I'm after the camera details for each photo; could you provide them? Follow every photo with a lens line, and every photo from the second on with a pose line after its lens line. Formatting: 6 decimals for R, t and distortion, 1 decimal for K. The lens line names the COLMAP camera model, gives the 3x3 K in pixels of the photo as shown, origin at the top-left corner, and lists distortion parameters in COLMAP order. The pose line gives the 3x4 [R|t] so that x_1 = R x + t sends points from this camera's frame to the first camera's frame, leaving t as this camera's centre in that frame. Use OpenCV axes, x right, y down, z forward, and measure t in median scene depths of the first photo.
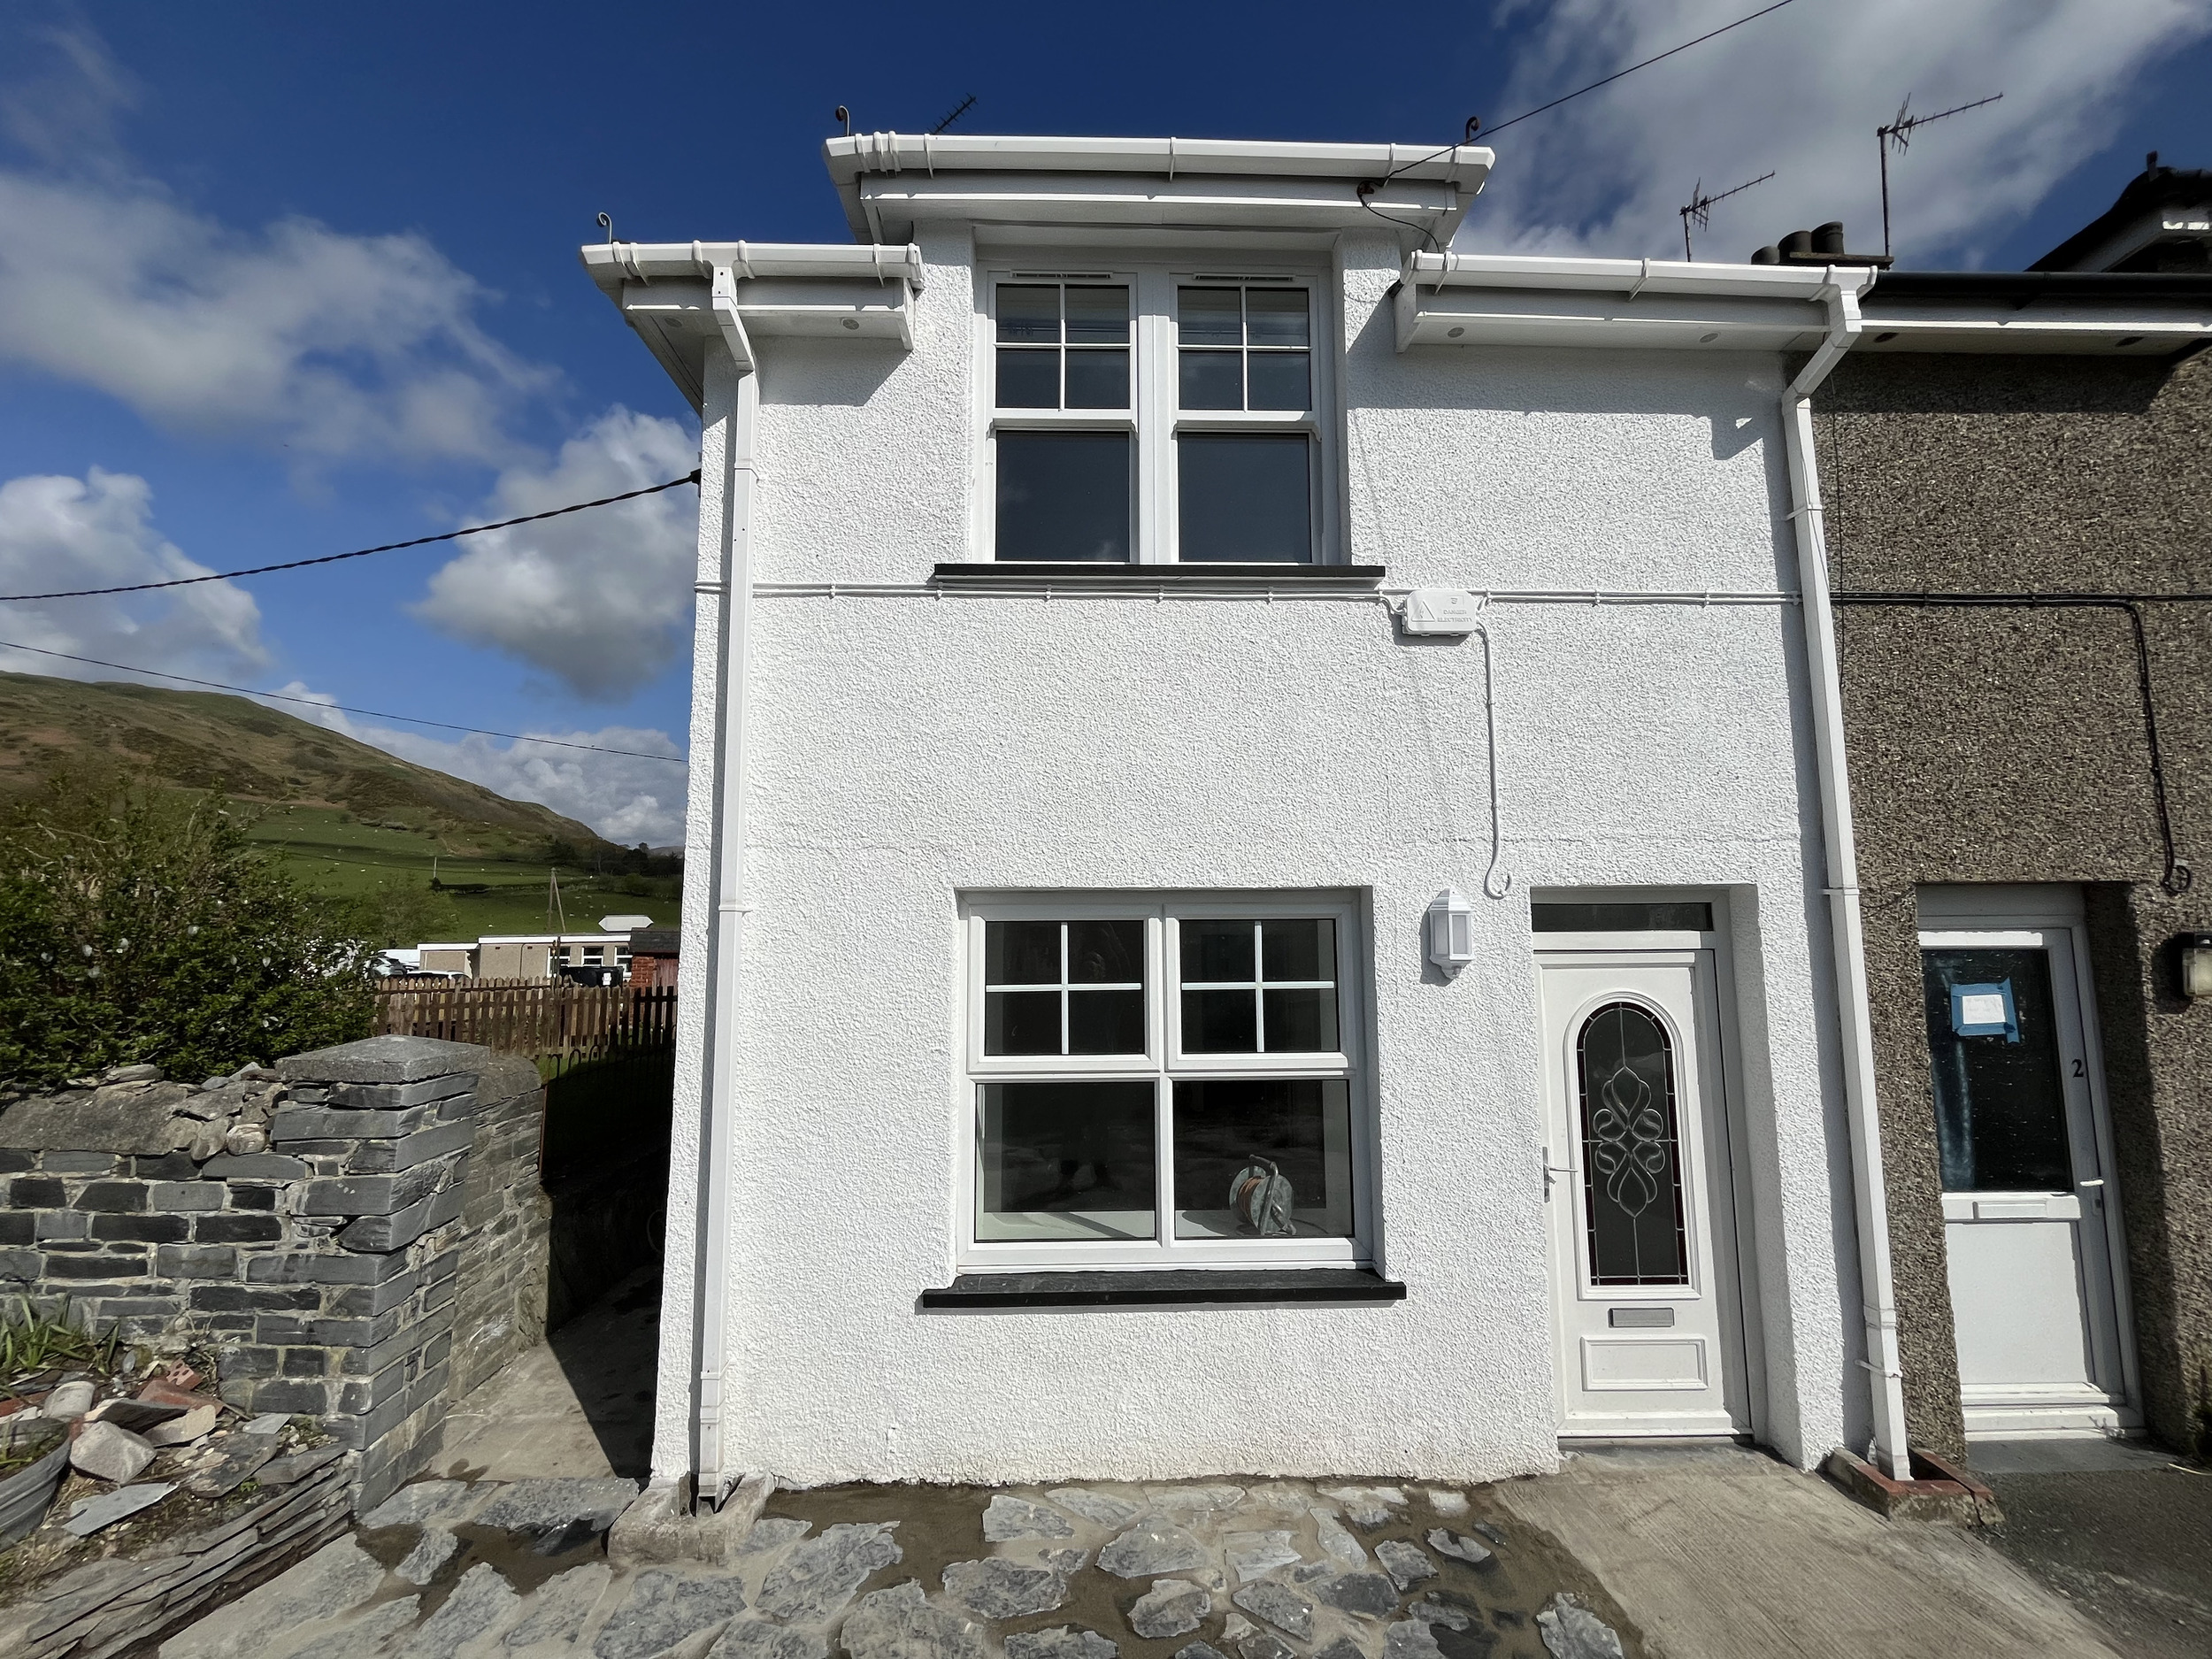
lens RADIAL K [[901.0, 0, 1105.4], [0, 901.0, 826.5], [0, 0, 1]] dist [-0.002104, -0.000031]
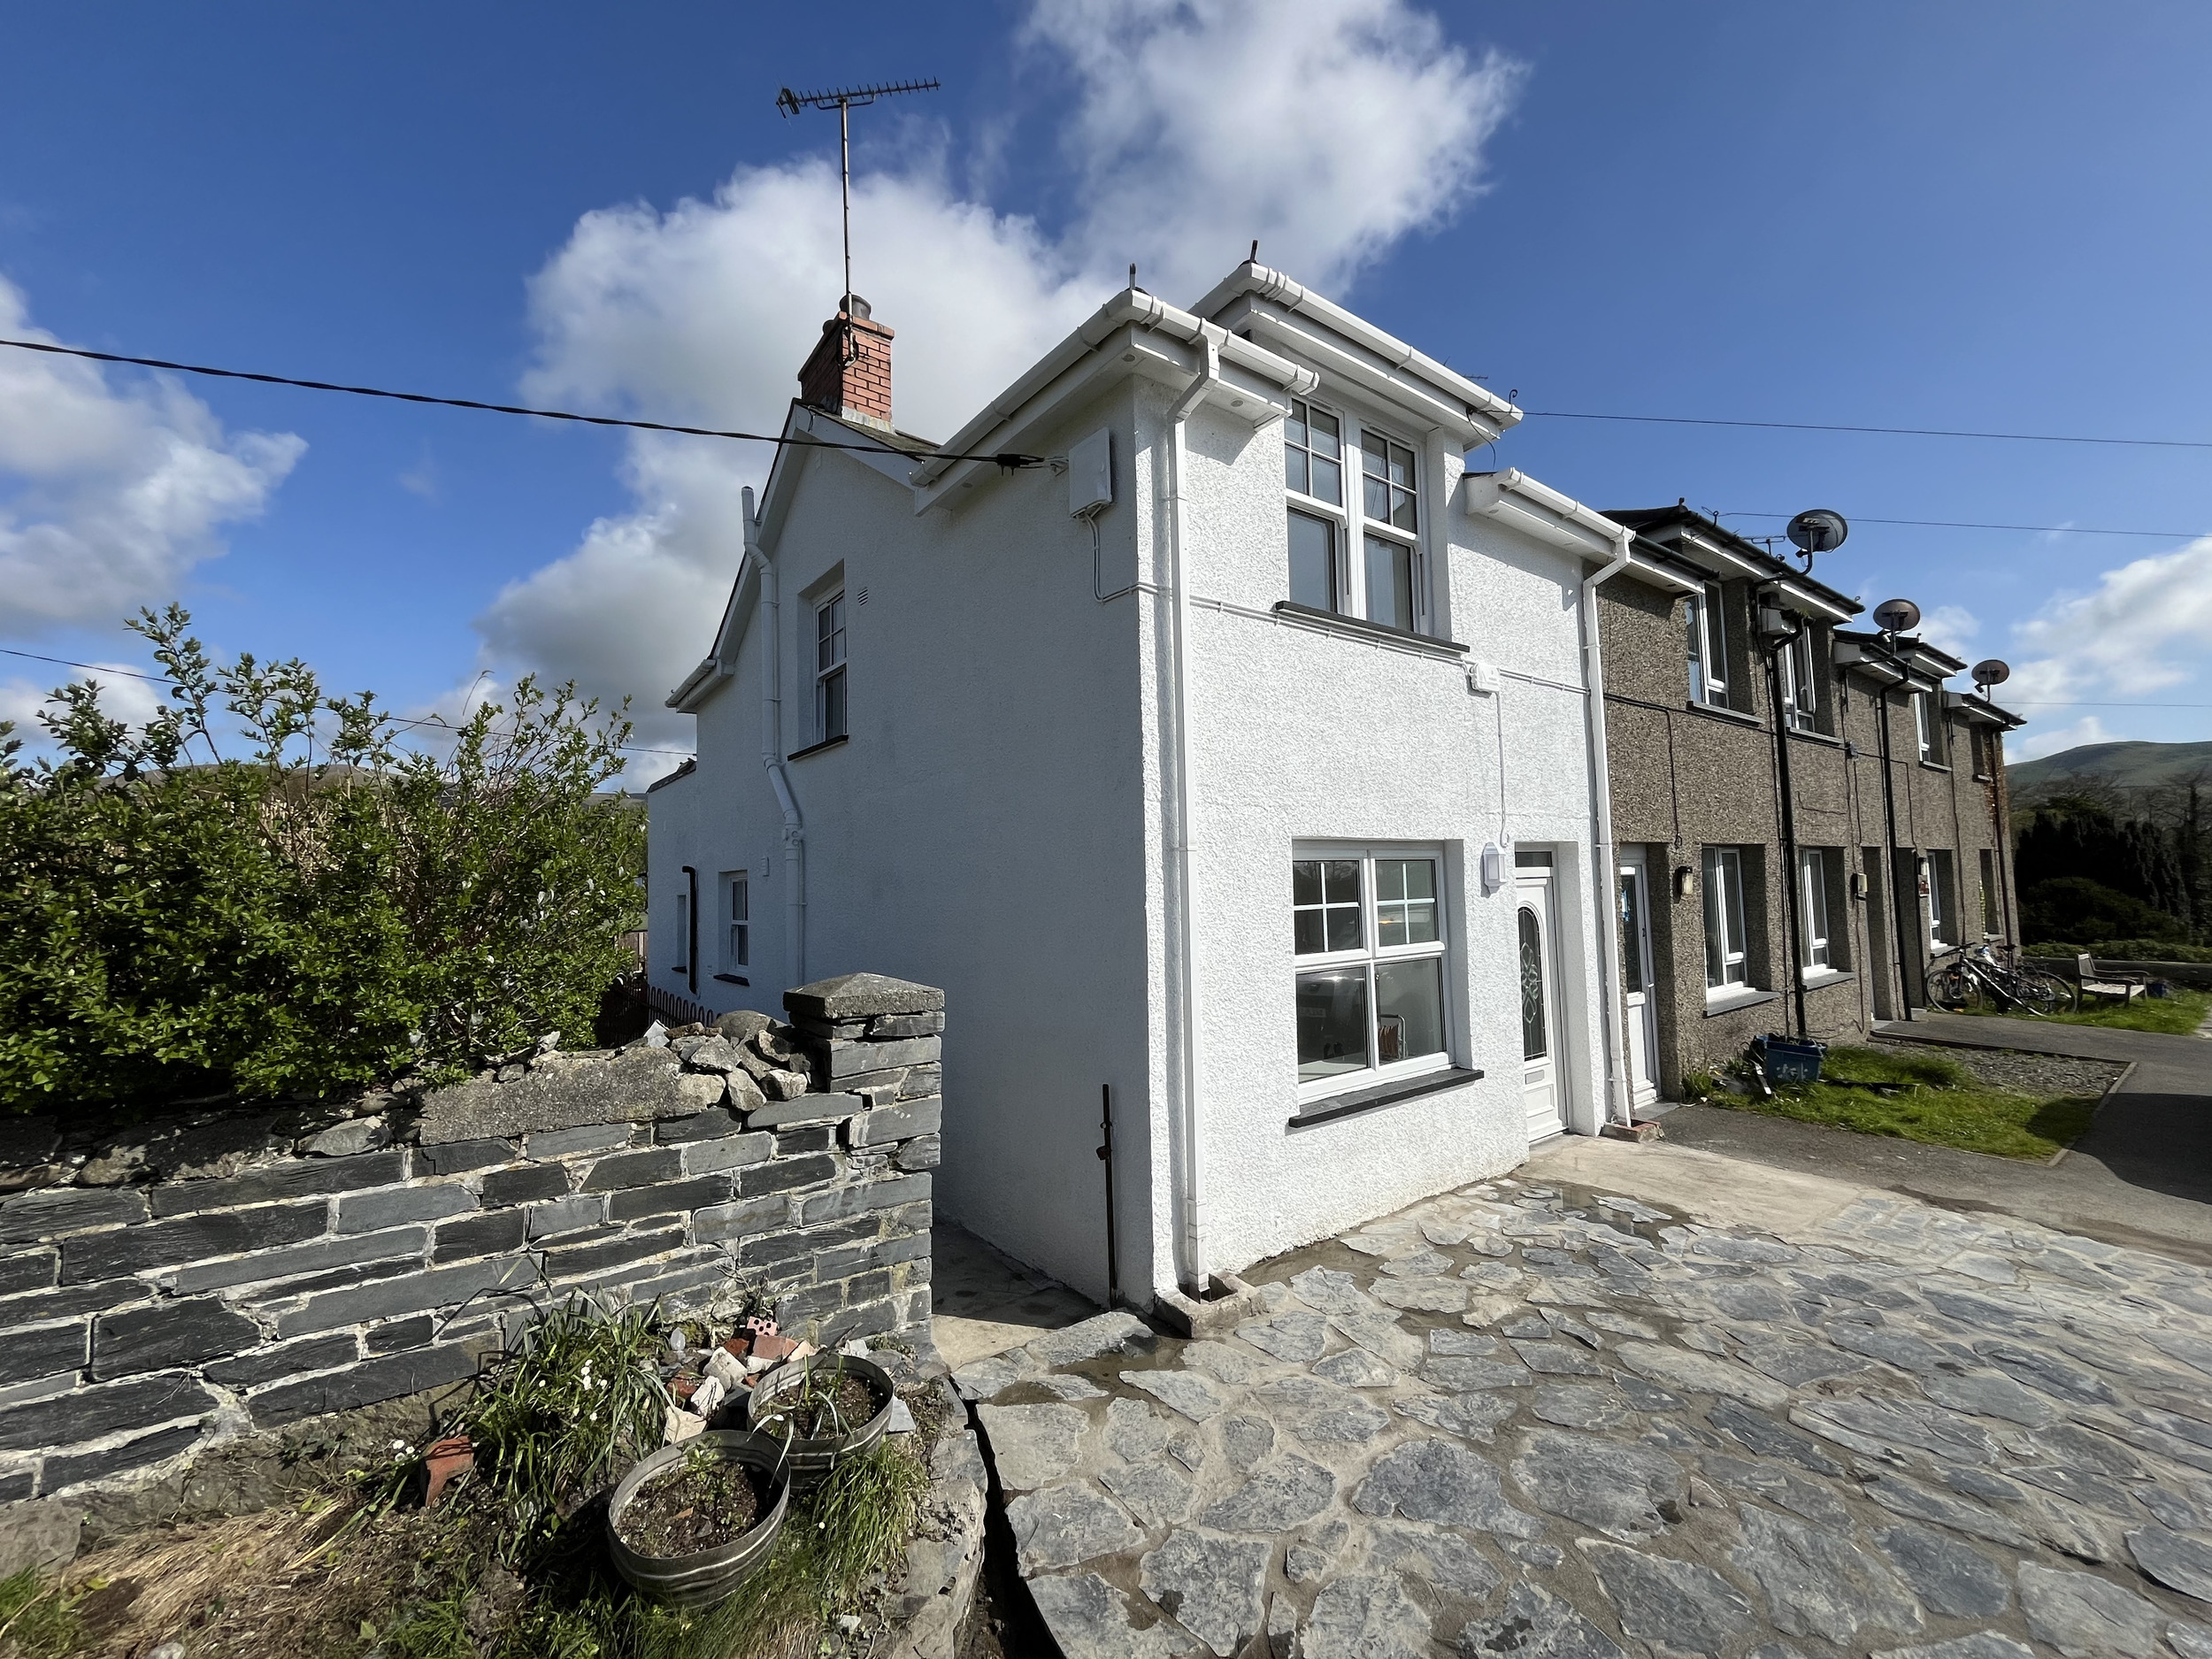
lens RADIAL K [[901.0, 0, 1104.2], [0, 901.0, 831.1], [0, 0, 1]] dist [-0.002104, -0.000031]
pose [[0.817165, 0.019891, 0.576061, -1.245554], [-0.037786, 0.999103, 0.019102, 0.045519], [-0.575165, -0.037377, 0.817183, 0.024333]]
